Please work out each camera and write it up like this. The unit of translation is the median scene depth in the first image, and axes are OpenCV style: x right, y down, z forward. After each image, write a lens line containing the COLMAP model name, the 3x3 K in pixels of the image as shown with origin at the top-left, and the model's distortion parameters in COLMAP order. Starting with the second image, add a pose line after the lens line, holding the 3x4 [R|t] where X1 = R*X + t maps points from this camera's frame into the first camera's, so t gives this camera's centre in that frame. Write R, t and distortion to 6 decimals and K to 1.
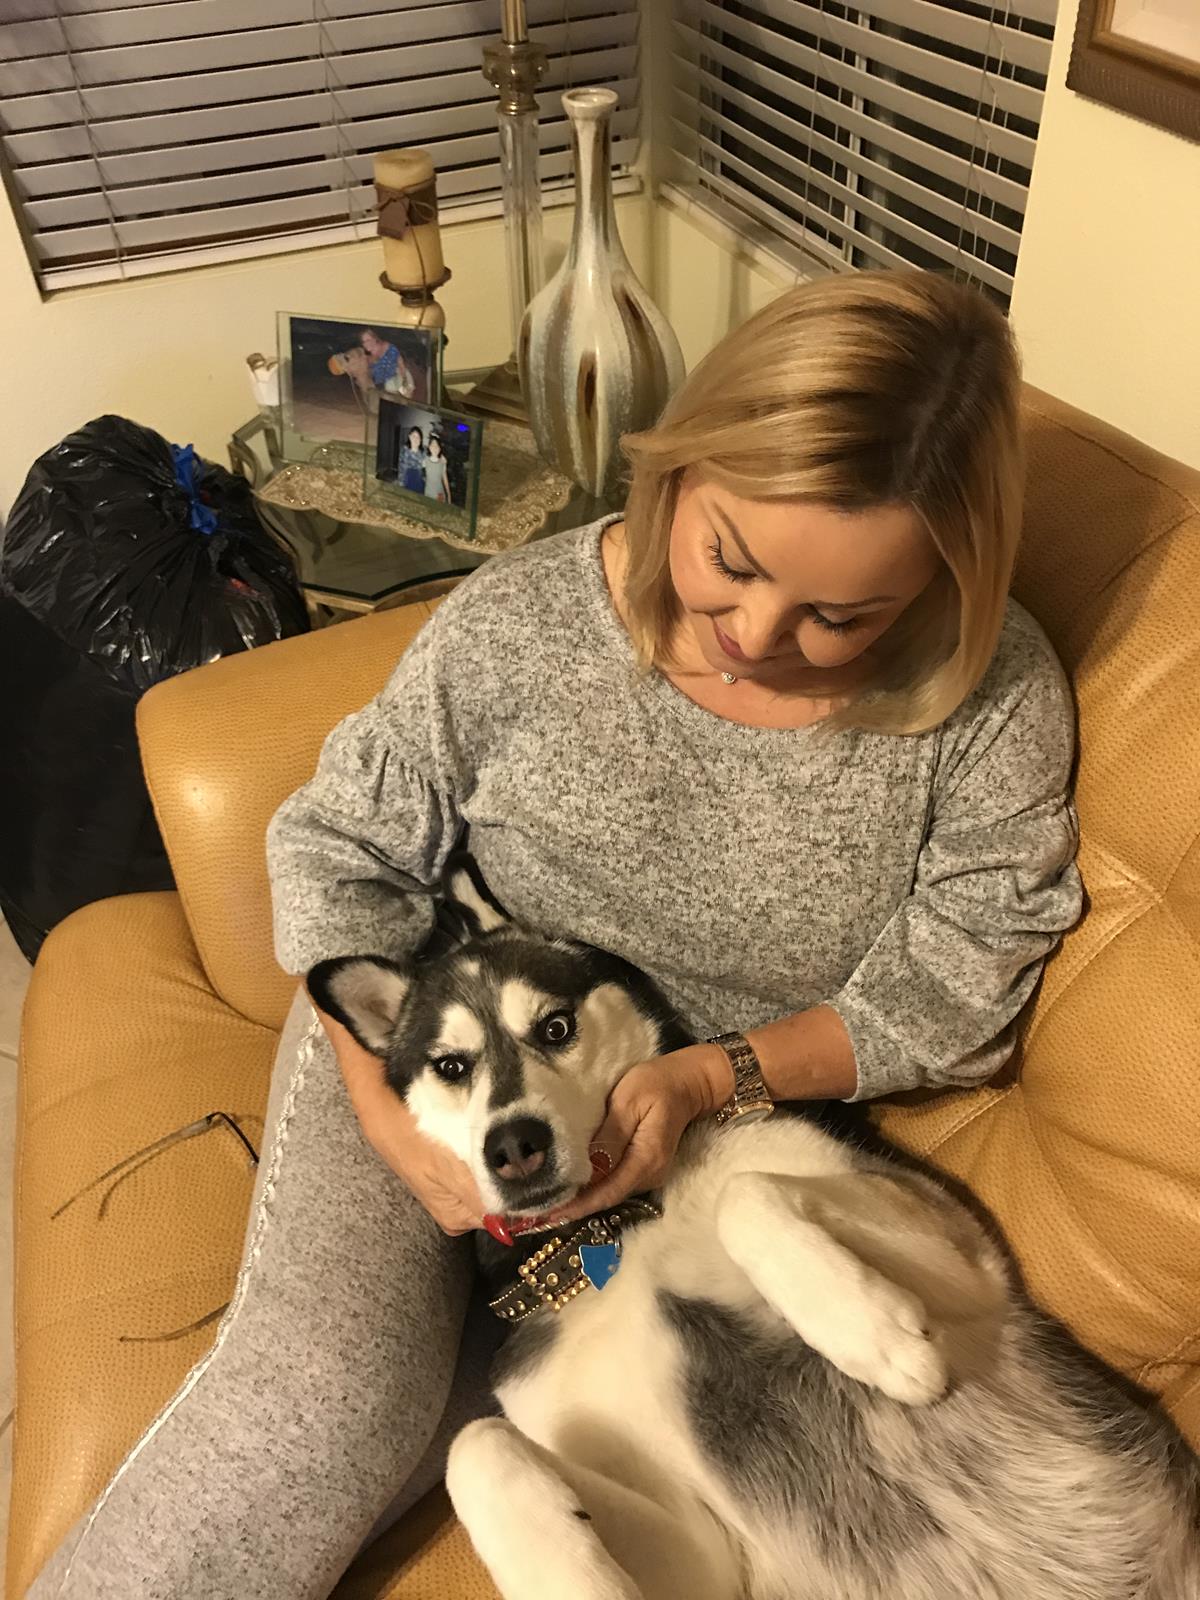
lens RADIAL K [[1273.0, 0, 607.2], [0, 1273.0, 799.5], [0, 0, 1]] dist [-0.002209, -0.005133]
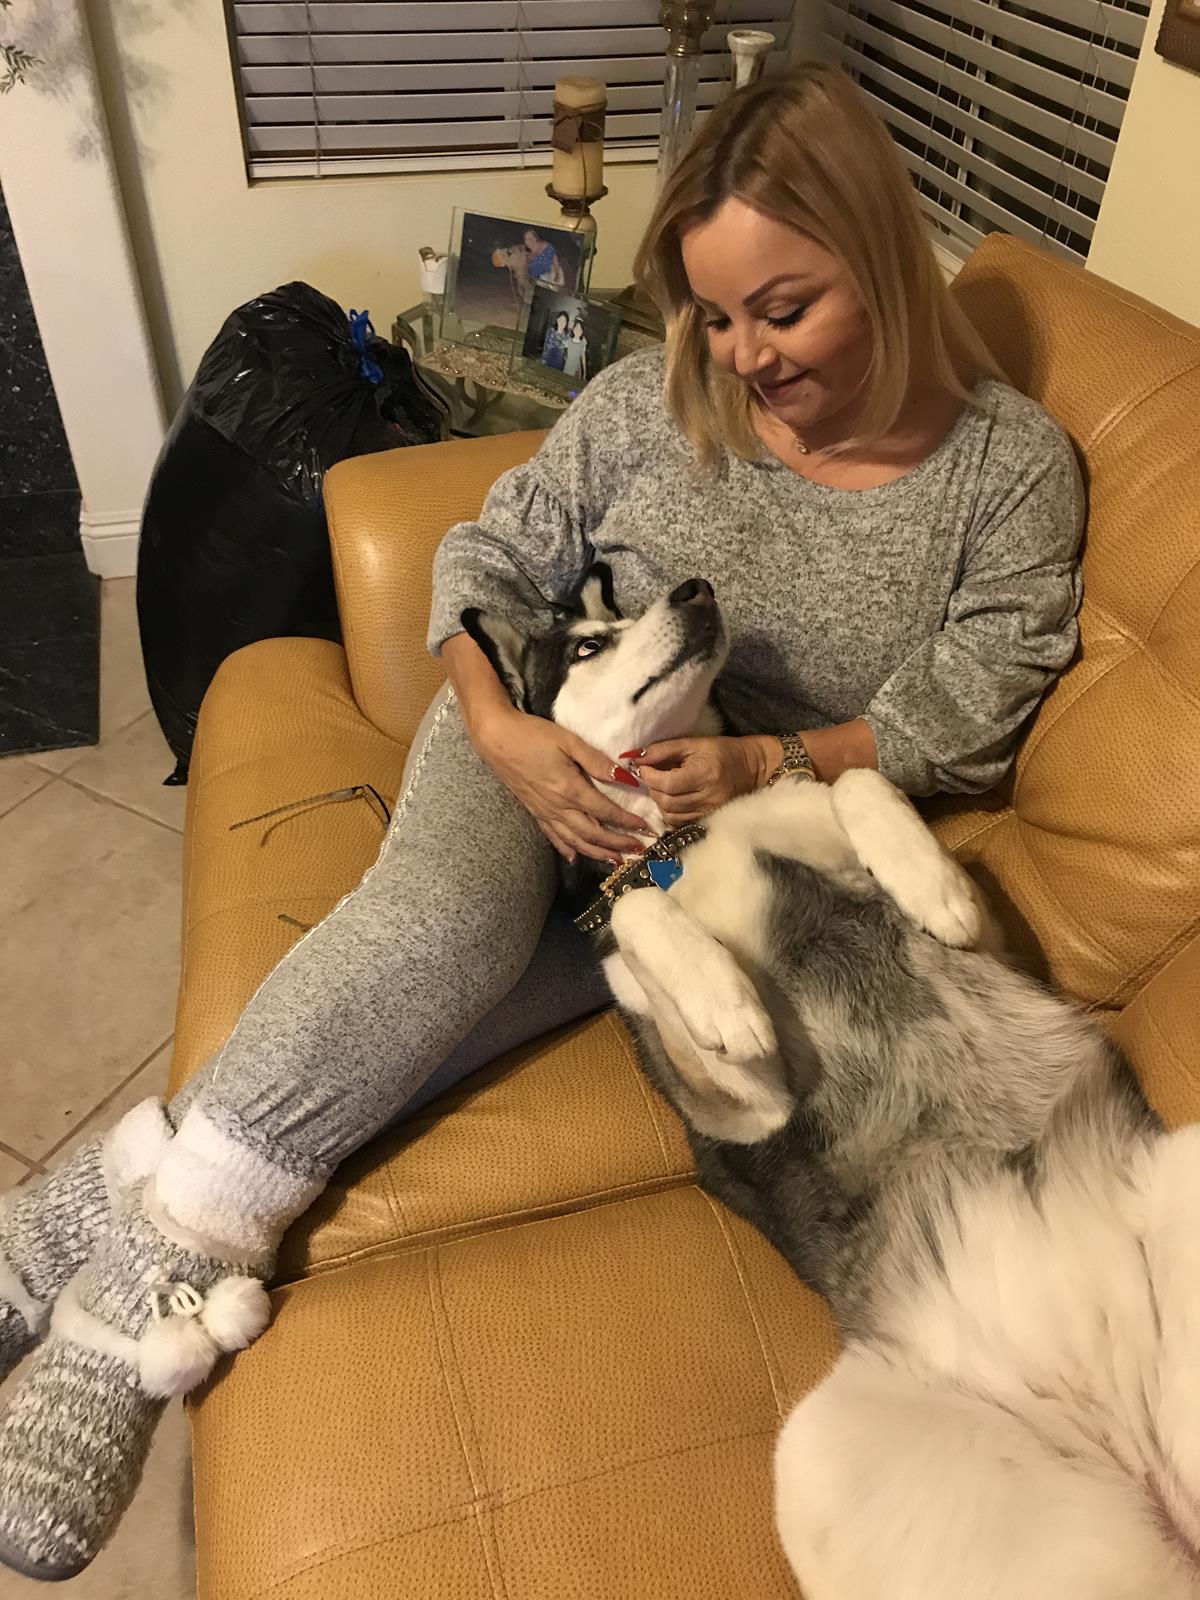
lens RADIAL K [[1327.1, 0, 638.9], [0, 1327.1, 800.4], [0, 0, 1]] dist [-0.160032, 0.221351]
pose [[0.993010, 0.113589, -0.032080, 0.005838], [-0.114225, 0.993278, -0.018761, 0.294488], [0.029733, 0.022295, 0.999309, -0.285337]]
